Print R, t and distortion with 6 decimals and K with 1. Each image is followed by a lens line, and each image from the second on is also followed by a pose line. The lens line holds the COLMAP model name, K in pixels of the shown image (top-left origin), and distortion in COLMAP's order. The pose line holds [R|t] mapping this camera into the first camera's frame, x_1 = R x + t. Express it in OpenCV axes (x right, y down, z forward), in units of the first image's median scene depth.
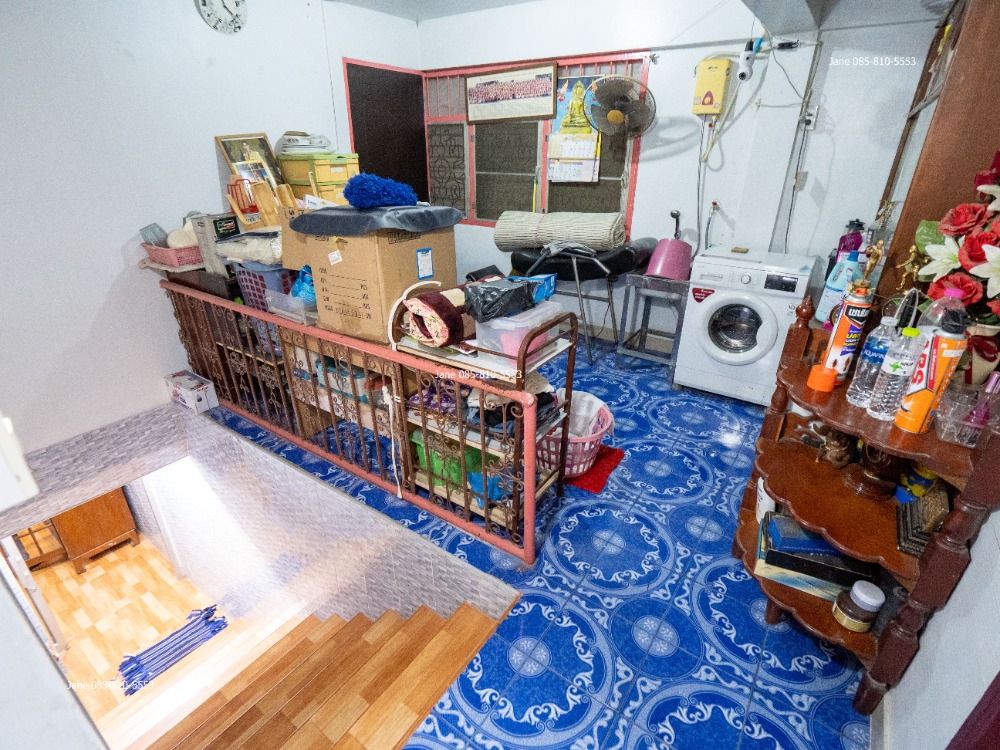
lens RADIAL K [[487.8, 0, 500.0], [0, 487.8, 375.0], [0, 0, 1]] dist [-0.020628, -0.000588]
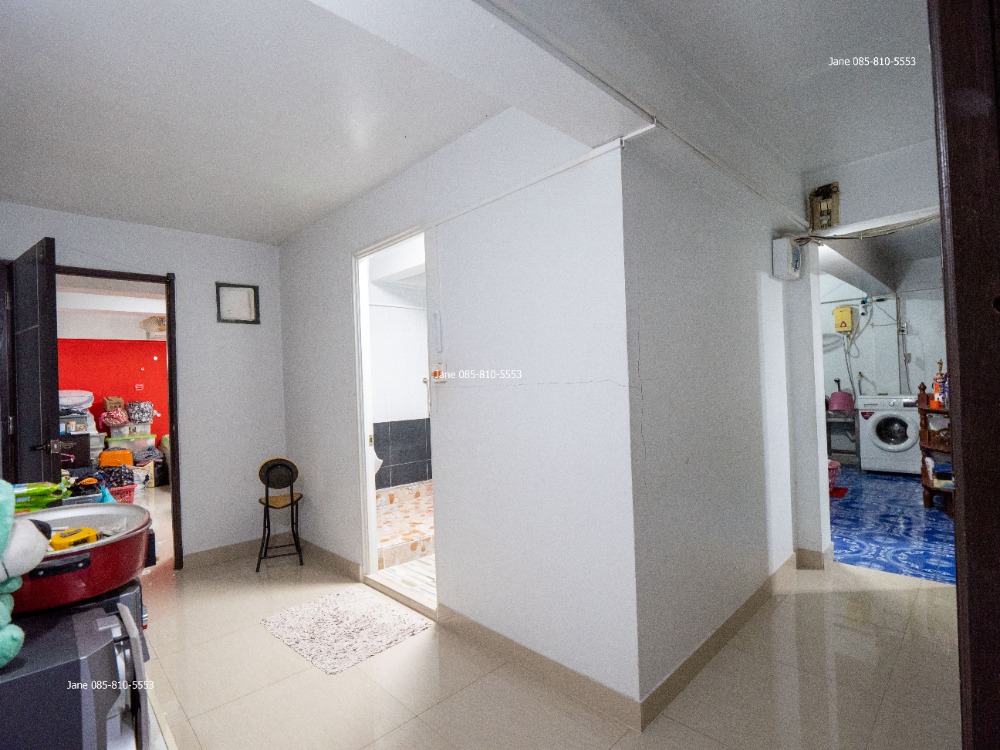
lens RADIAL K [[487.8, 0, 500.0], [0, 487.8, 375.0], [0, 0, 1]] dist [-0.020628, -0.000588]
pose [[0.982367, -0.042876, -0.181978, -0.629777], [-0.040209, 0.902119, -0.429609, 0.548281], [0.182585, 0.429351, 0.884489, -0.965227]]
